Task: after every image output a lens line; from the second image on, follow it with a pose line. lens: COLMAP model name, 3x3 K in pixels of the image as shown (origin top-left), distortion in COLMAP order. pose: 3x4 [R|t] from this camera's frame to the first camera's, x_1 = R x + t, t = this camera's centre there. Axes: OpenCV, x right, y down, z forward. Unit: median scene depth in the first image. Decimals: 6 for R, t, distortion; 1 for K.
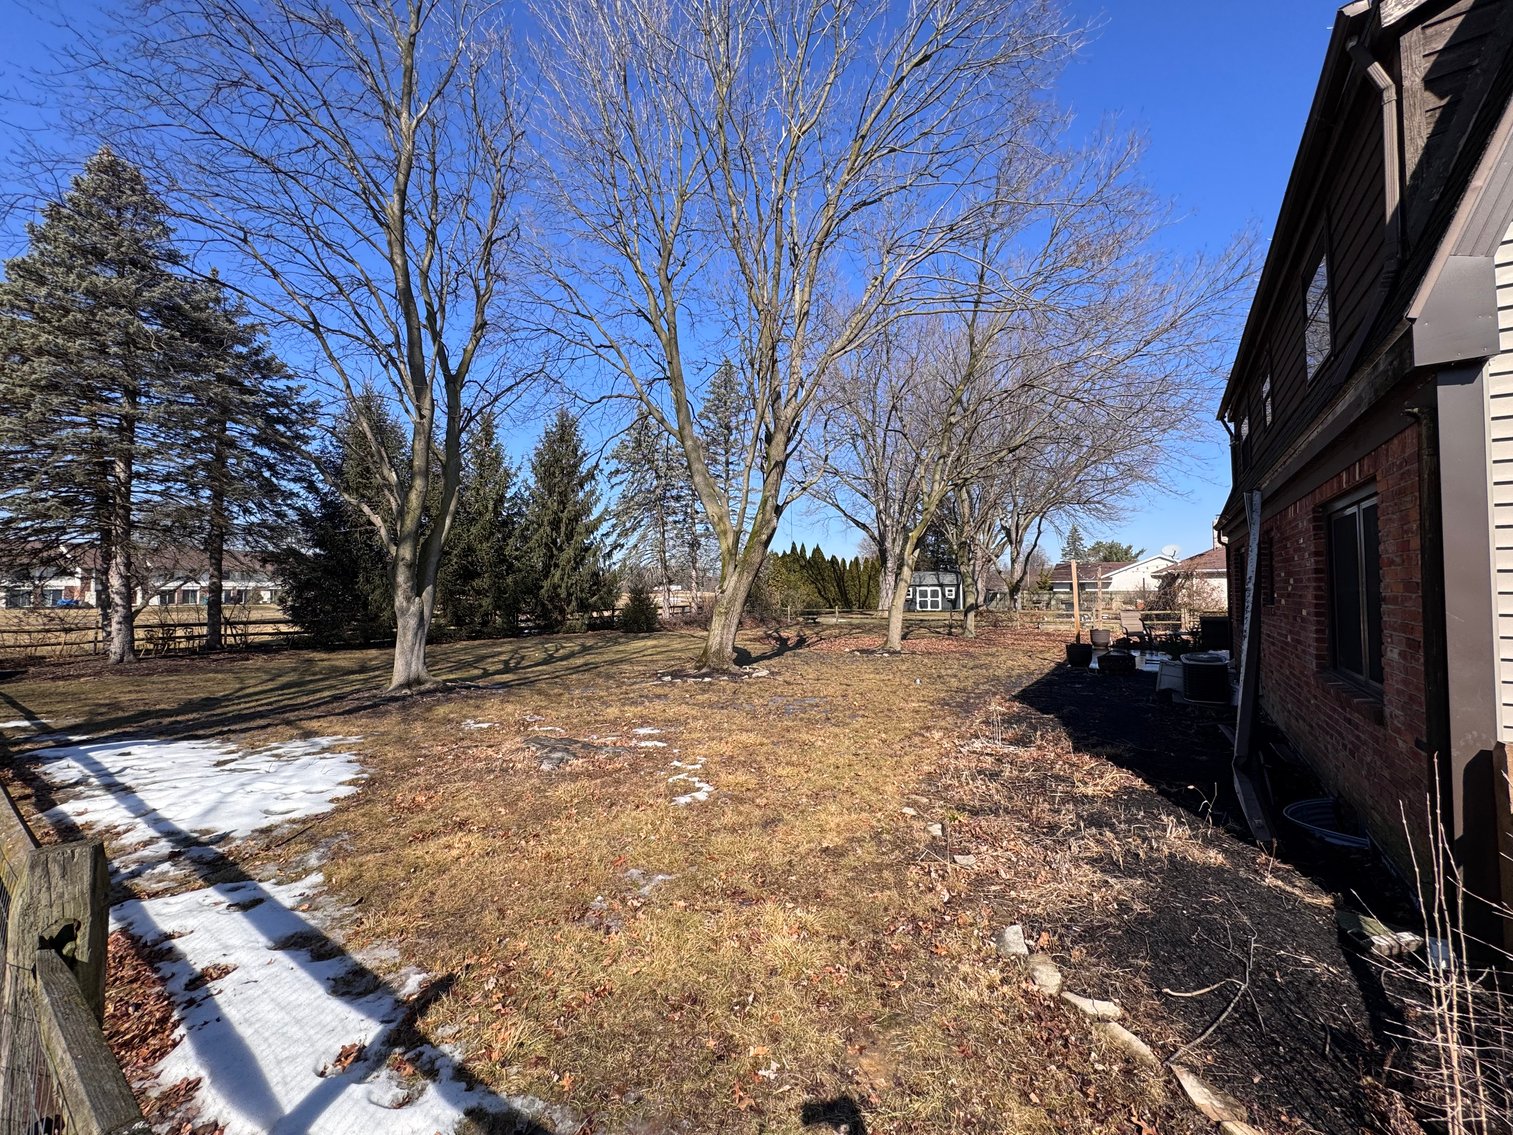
lens RADIAL K [[603.1, 0, 755.9], [0, 603.1, 568.5], [0, 0, 1]] dist [0.000033, -0.000070]
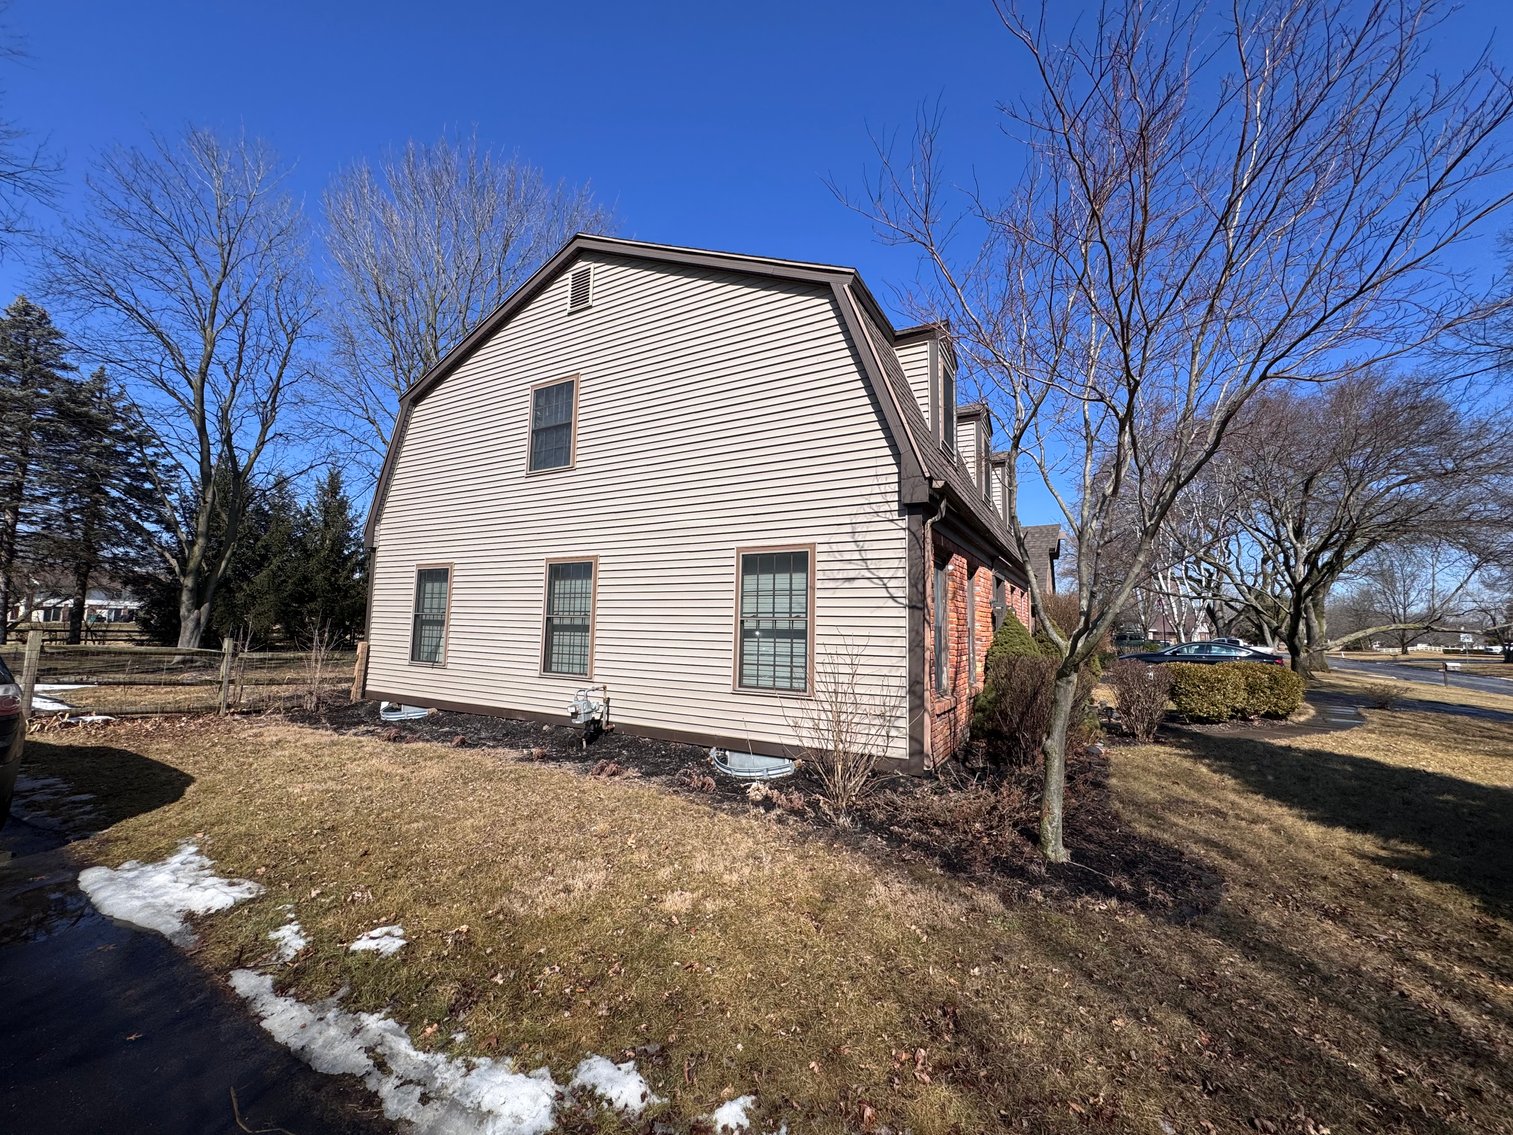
lens RADIAL K [[603.1, 0, 757.4], [0, 603.1, 568.9], [0, 0, 1]] dist [0.000033, -0.000070]
pose [[0.996130, 0.034862, 0.080687, 0.562779], [-0.029879, 0.997619, -0.062154, -0.004434], [-0.082662, 0.059502, 0.994800, -0.523651]]
